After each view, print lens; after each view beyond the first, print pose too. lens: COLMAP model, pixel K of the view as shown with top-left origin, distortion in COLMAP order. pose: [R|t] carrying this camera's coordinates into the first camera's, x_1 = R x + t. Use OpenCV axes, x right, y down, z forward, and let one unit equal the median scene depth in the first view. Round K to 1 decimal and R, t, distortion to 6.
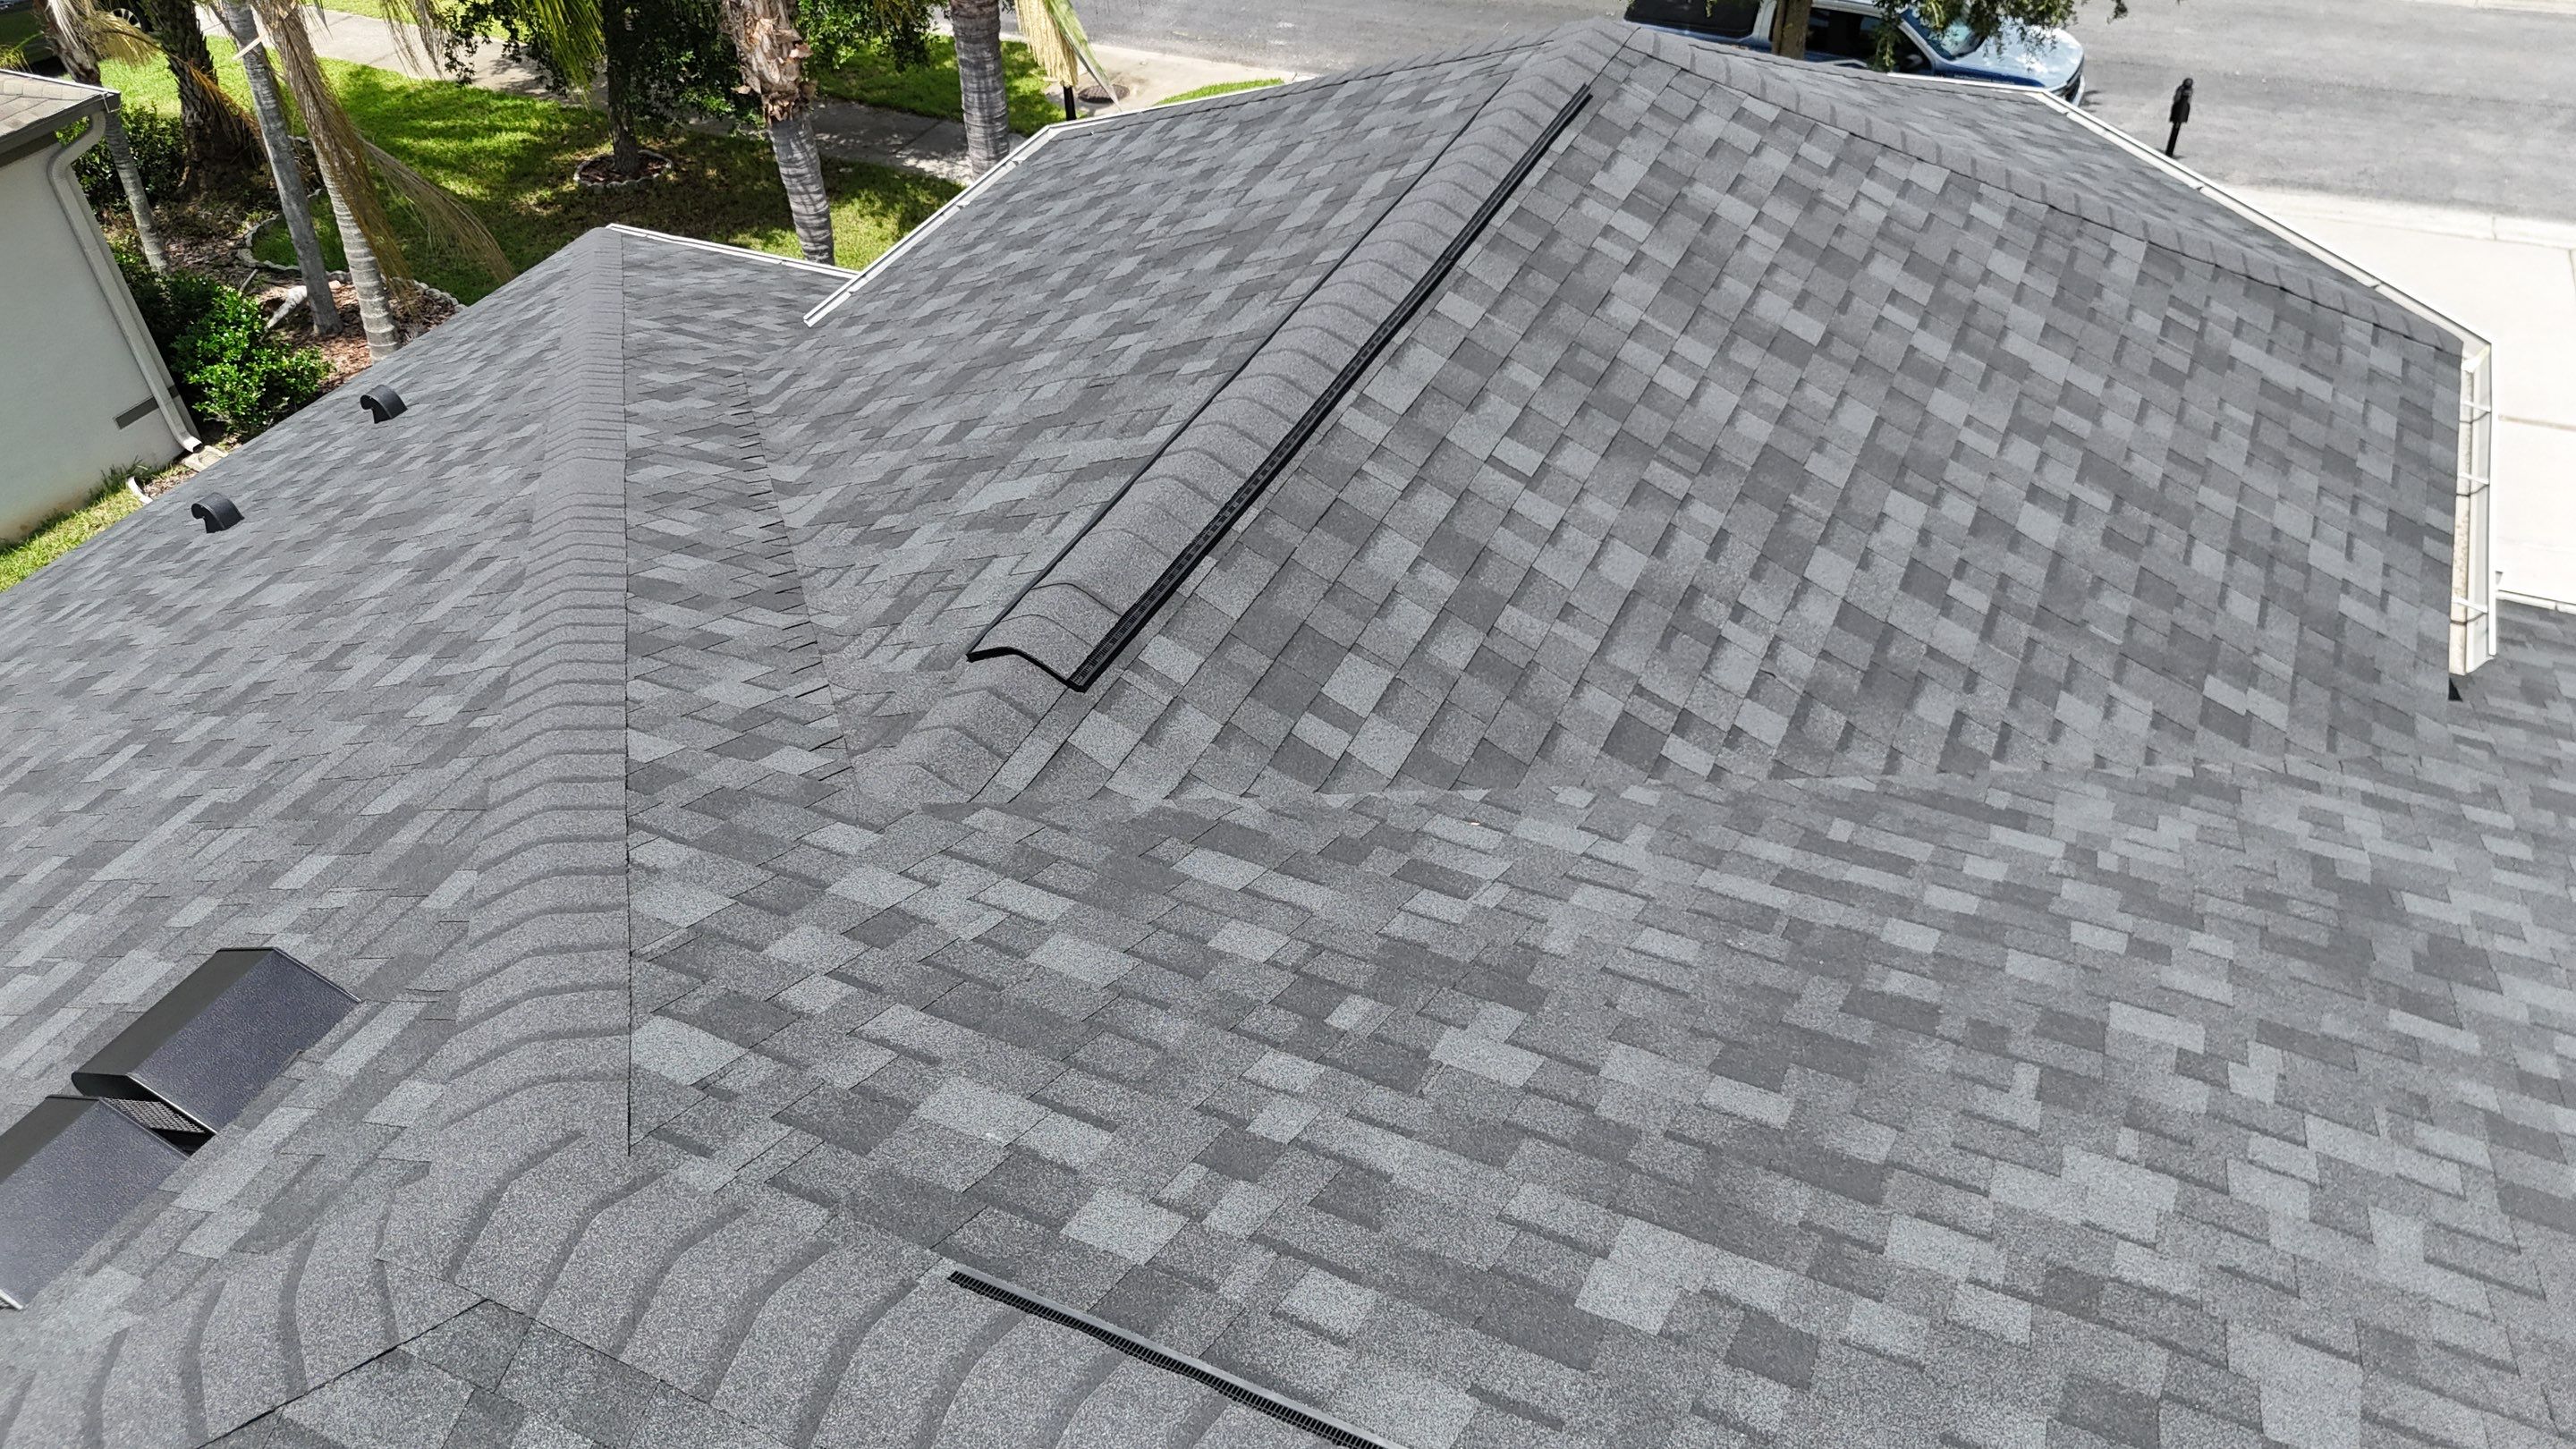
lens RADIAL K [[1911.1, 0, 1283.7], [0, 1911.1, 718.4], [0, 0, 1]] dist [0.086208, -0.097391]
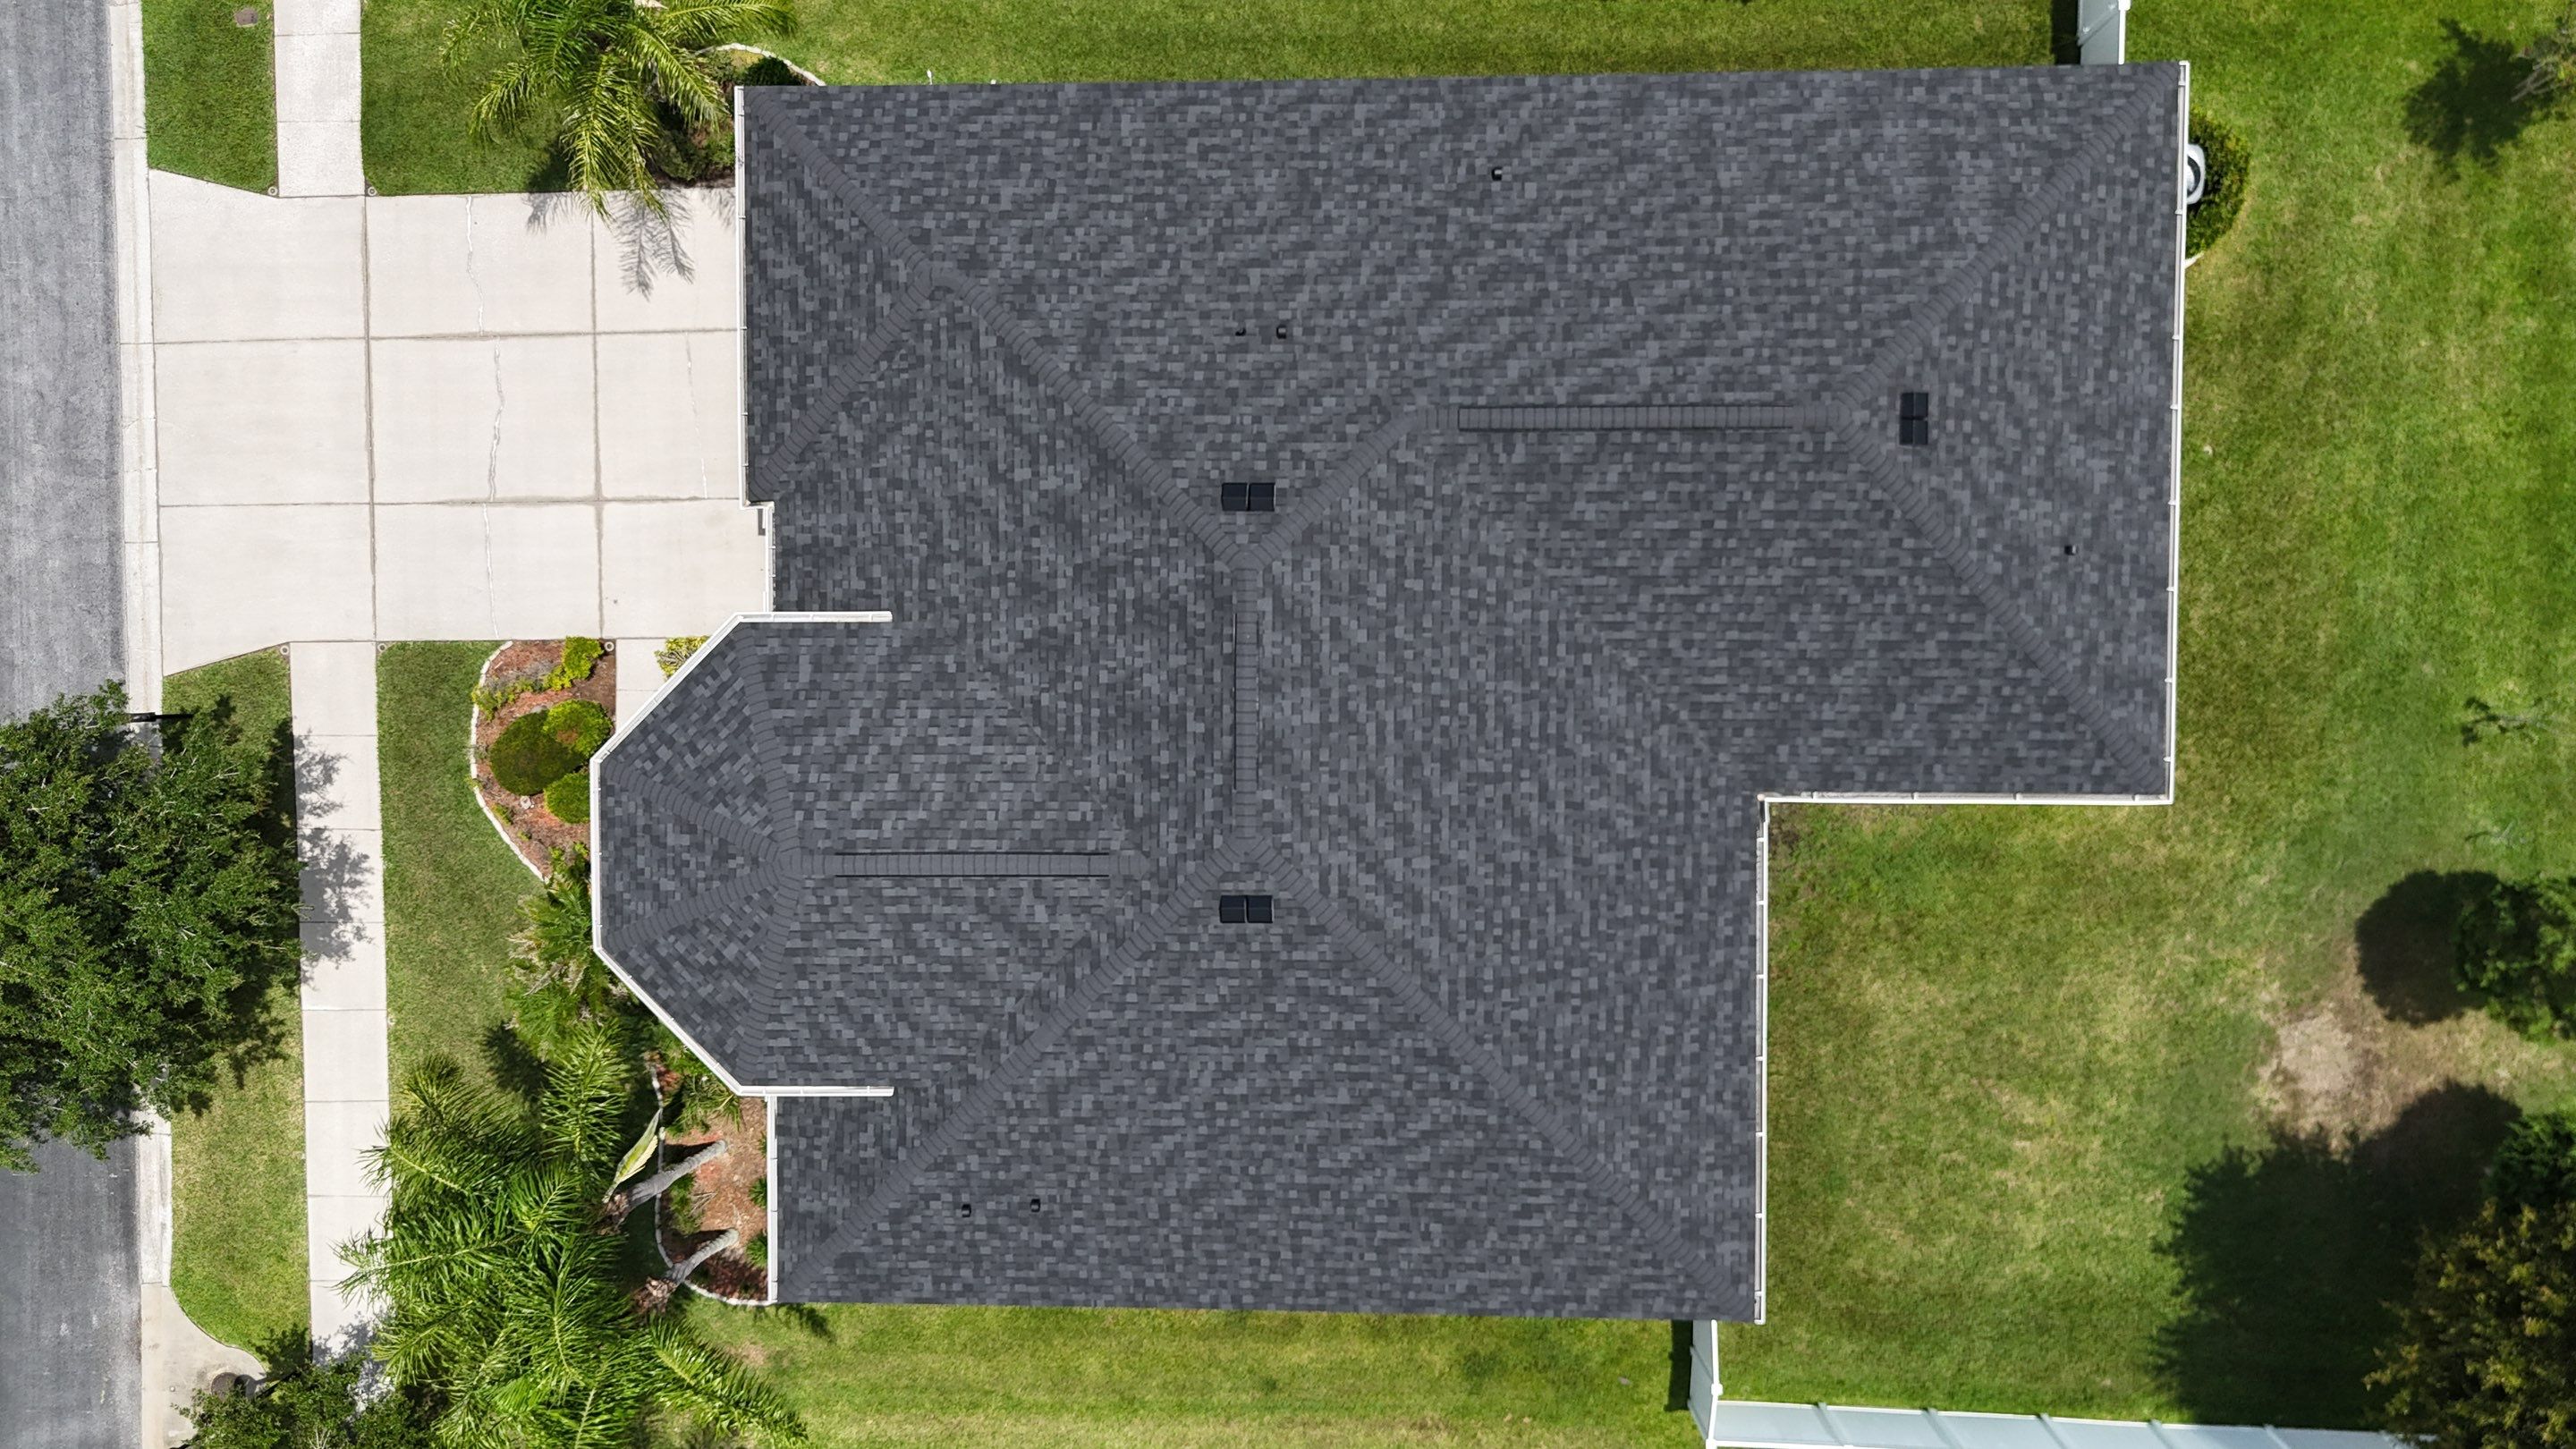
lens RADIAL K [[1911.1, 0, 1283.7], [0, 1911.1, 718.4], [0, 0, 1]] dist [0.086208, -0.097391]
pose [[-0.429860, -0.901726, 0.045947, -0.218880], [0.632565, -0.264456, 0.727959, -3.565073], [-0.644269, 0.341985, 0.684079, -3.234211]]
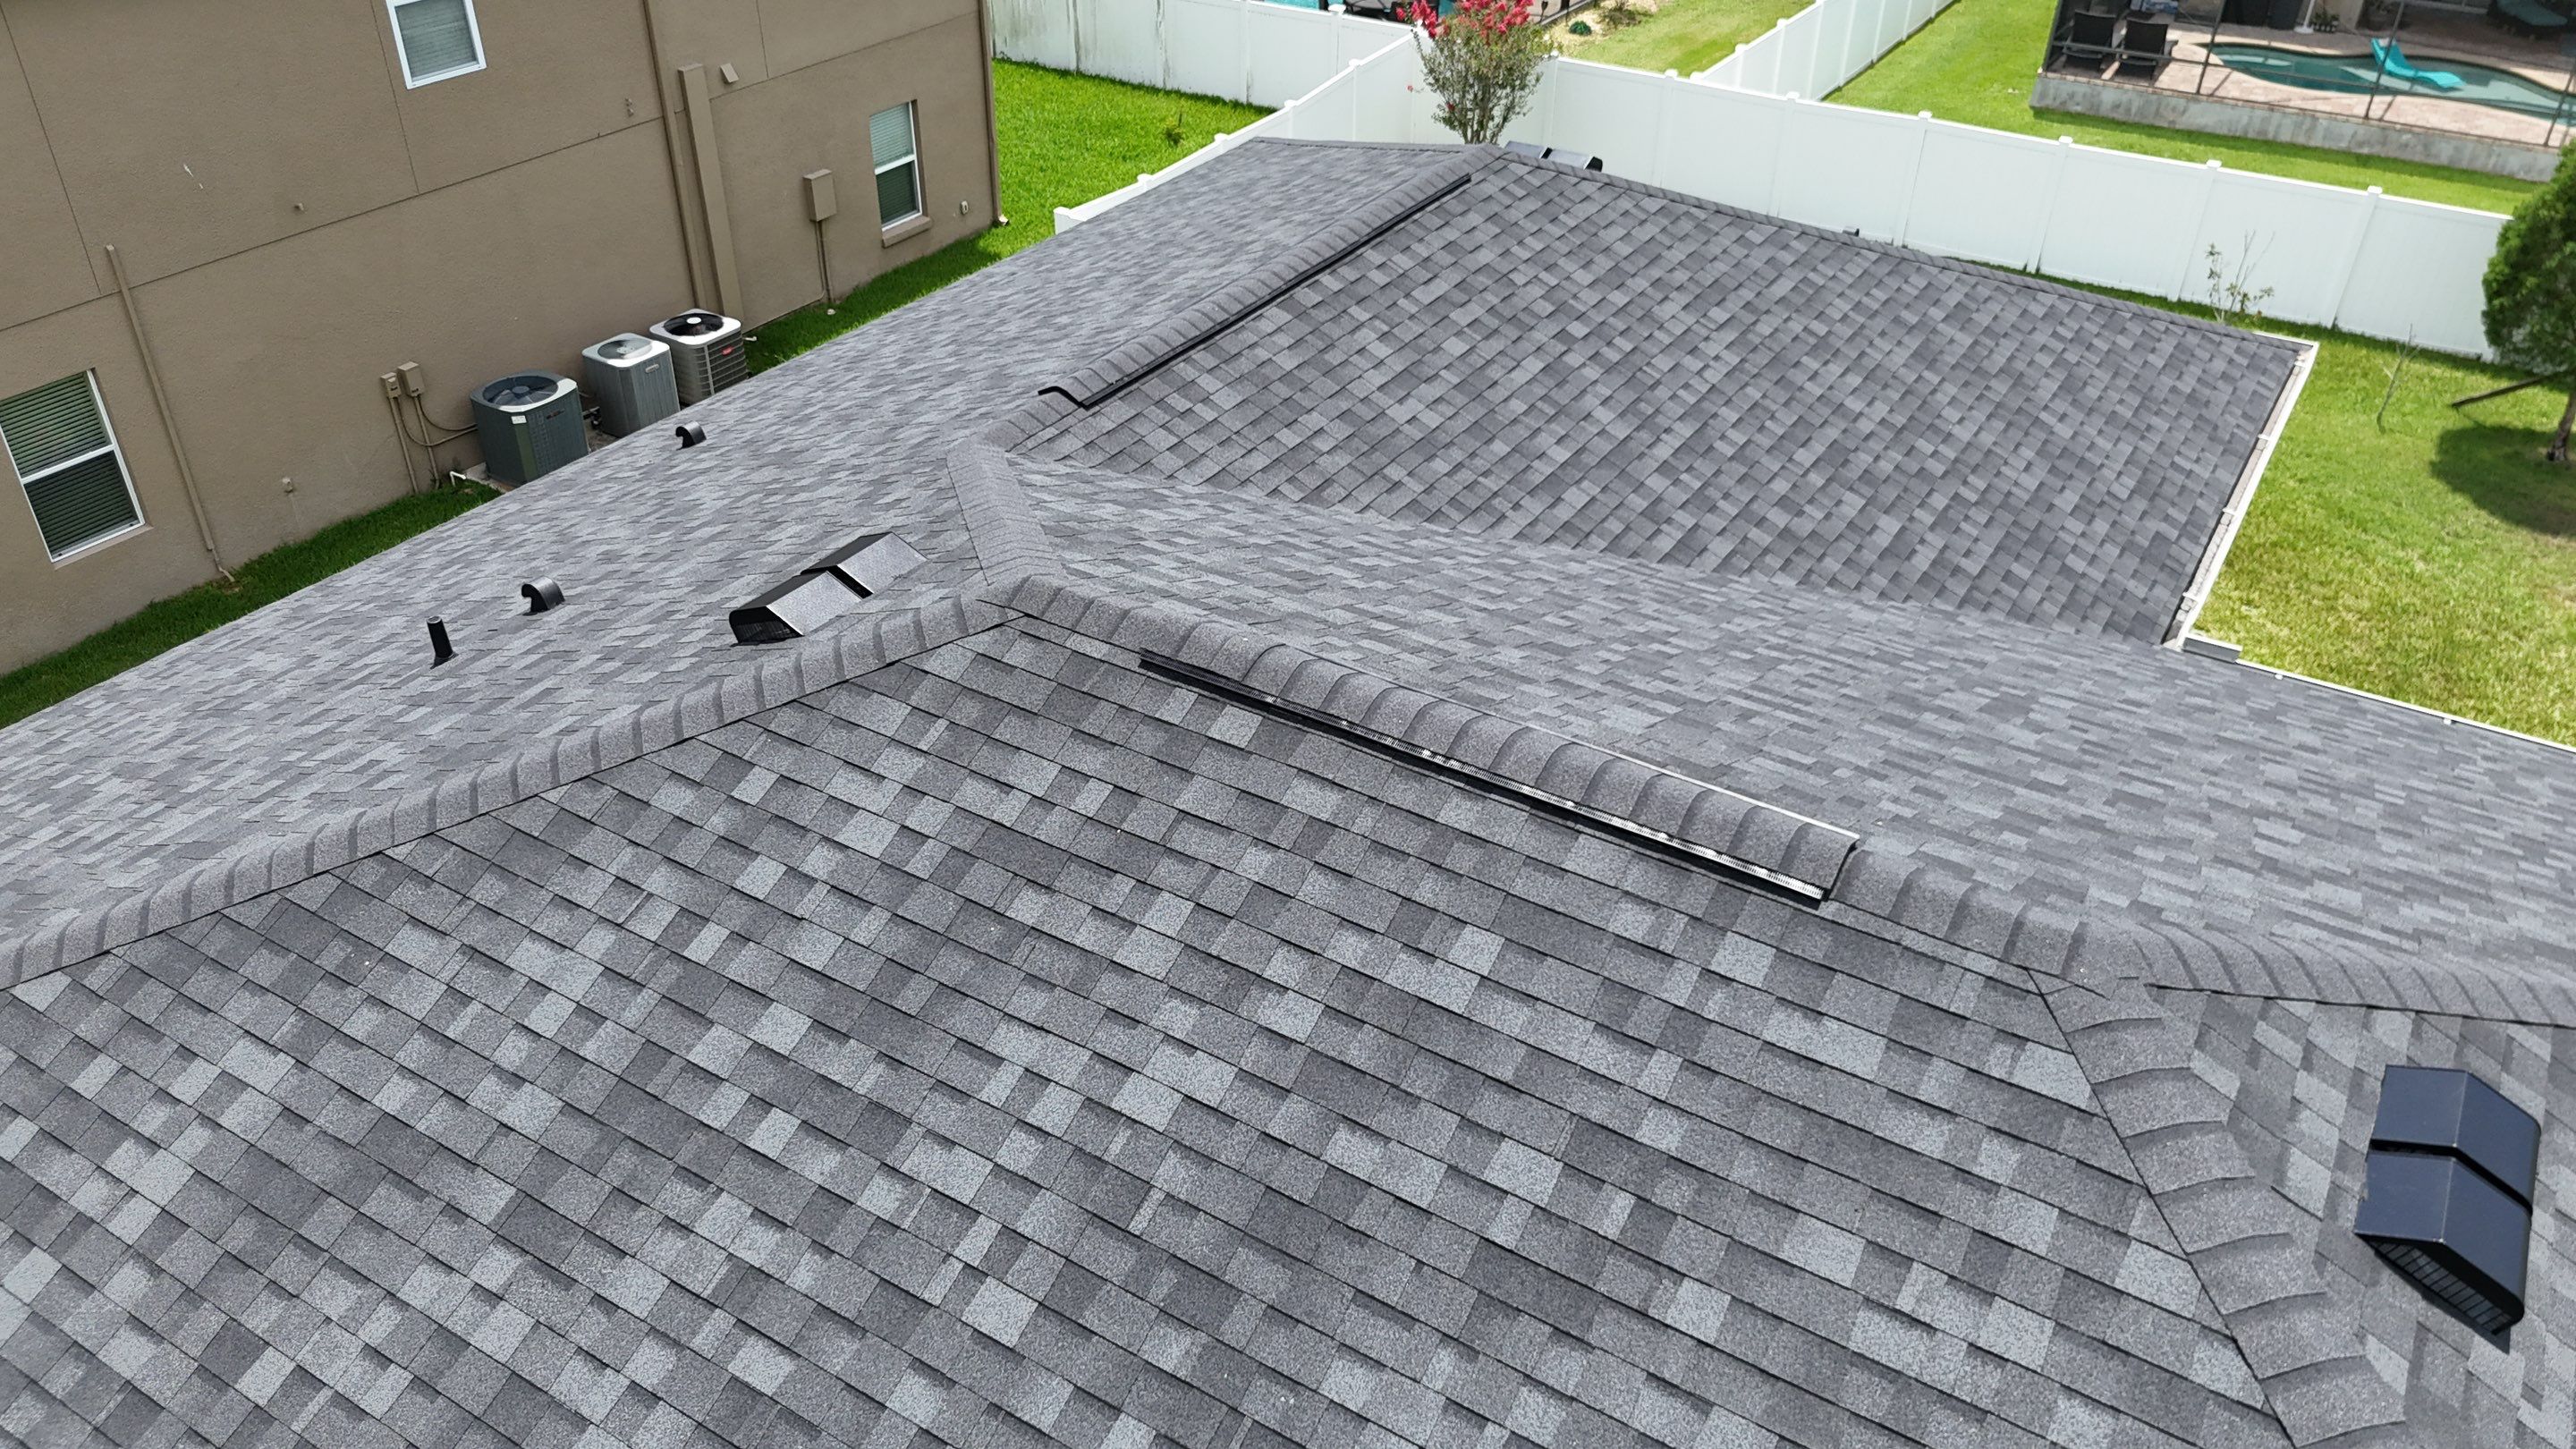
lens RADIAL K [[1916.6, 0, 1281.0], [0, 1916.6, 713.7], [0, 0, 1]] dist [0.060378, -0.063224]
pose [[-0.993777, -0.024365, 0.108694, 0.099889], [0.097152, 0.287770, 0.952759, -0.975159], [-0.054493, 0.957389, -0.283612, 0.784831]]
